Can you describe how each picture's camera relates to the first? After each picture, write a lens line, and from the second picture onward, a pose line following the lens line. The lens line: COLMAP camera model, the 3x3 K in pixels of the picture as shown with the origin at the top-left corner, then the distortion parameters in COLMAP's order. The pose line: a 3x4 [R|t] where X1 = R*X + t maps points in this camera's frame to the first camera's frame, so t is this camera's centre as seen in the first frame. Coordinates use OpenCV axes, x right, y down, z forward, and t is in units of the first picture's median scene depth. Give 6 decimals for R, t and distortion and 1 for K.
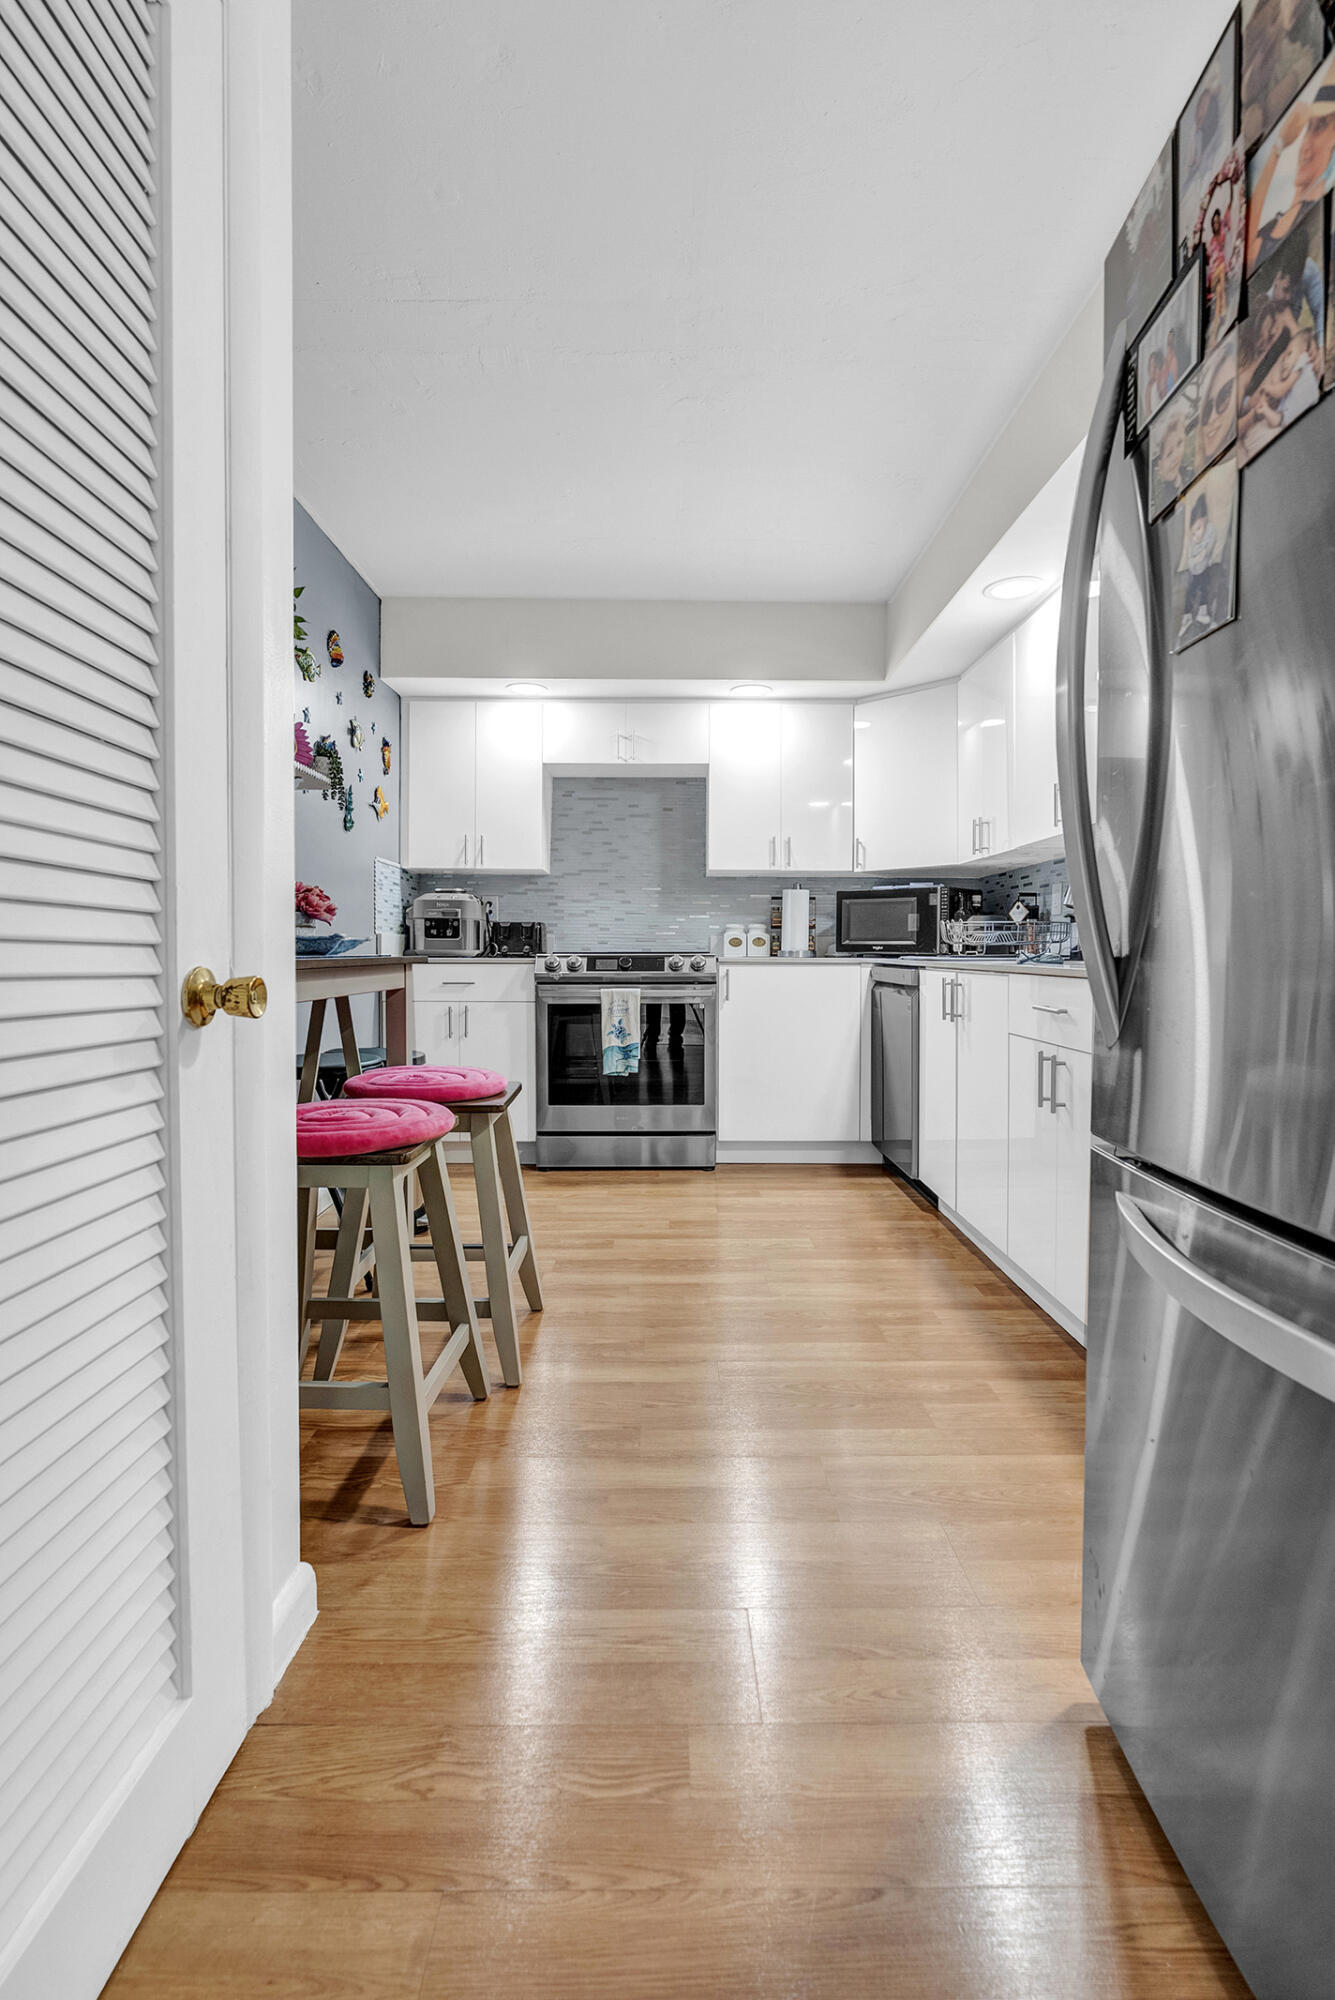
lens RADIAL K [[905.2, 0, 668.4], [0, 905.2, 967.5], [0, 0, 1]] dist [-0.001608, 0.001098]
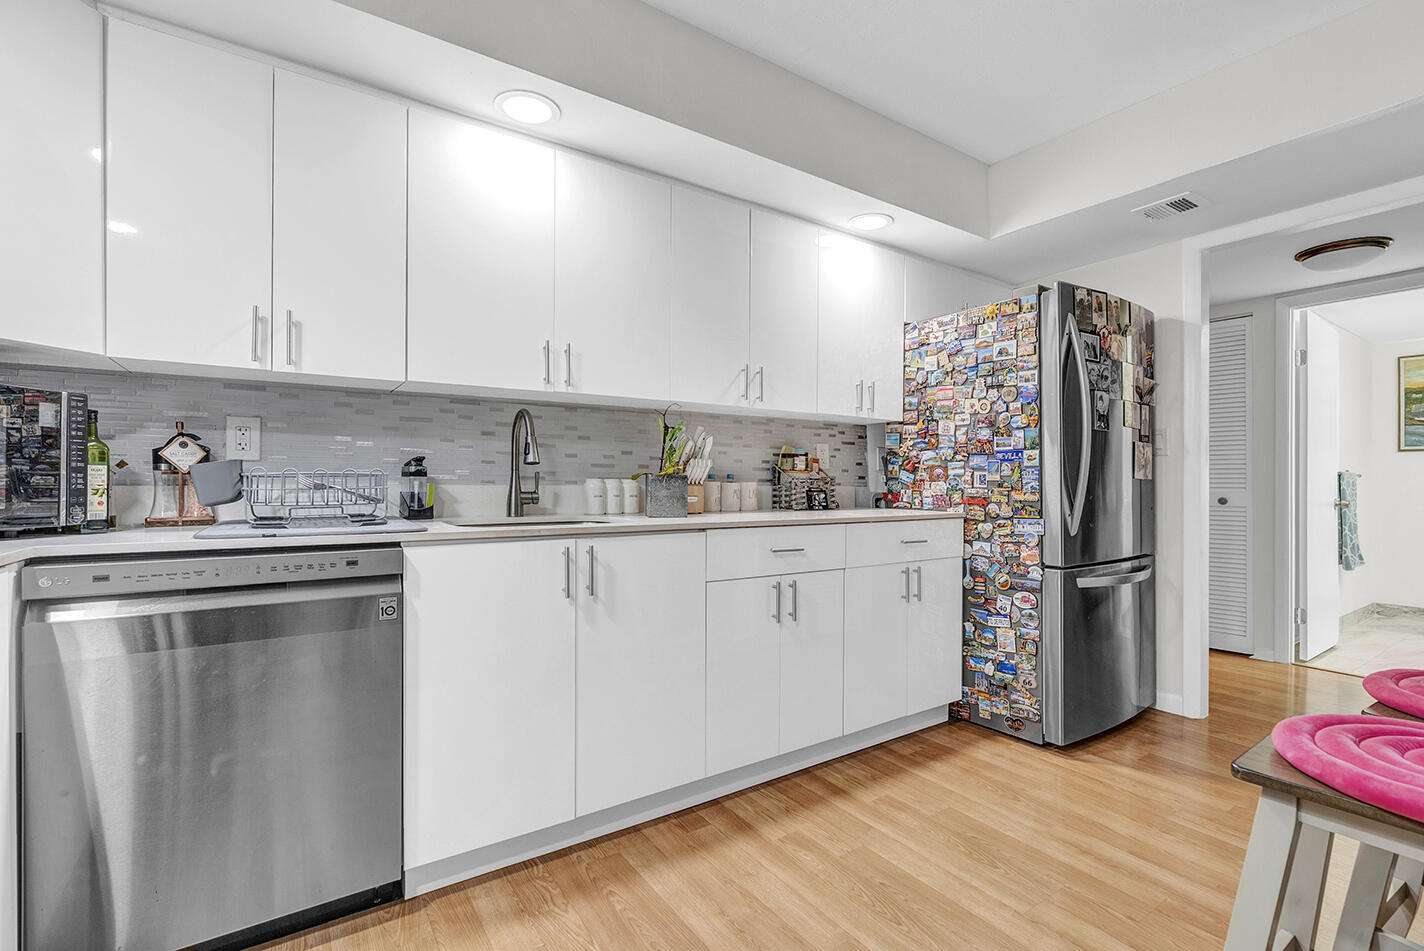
lens RADIAL K [[655.3, 0, 714.7], [0, 655.3, 484.7], [0, 0, 1]] dist [0.002240, 0.001020]
pose [[-0.559403, -0.006443, 0.828871, -0.196704], [0.012752, 0.999785, 0.016378, -0.039565], [-0.828798, 0.019731, -0.559200, 0.908233]]
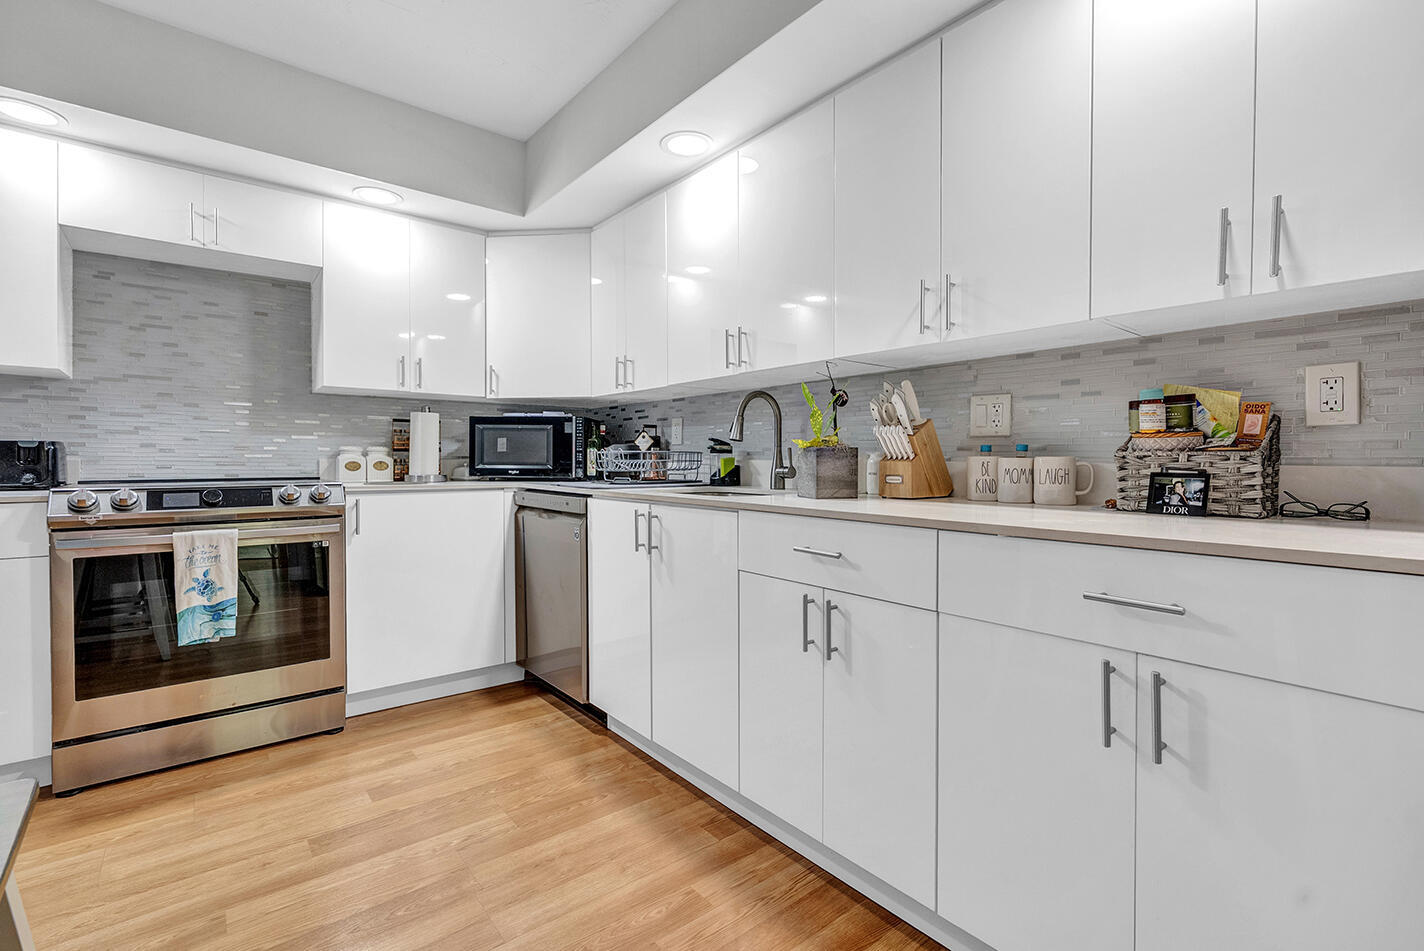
lens RADIAL K [[644.5, 0, 714.8], [0, 644.5, 463.7], [0, 0, 1]] dist [-0.001608, 0.001098]
pose [[0.779972, -0.004859, 0.625796, -0.056631], [0.011024, 0.999921, -0.005977, -0.025634], [-0.625718, 0.011560, 0.779964, 0.287919]]
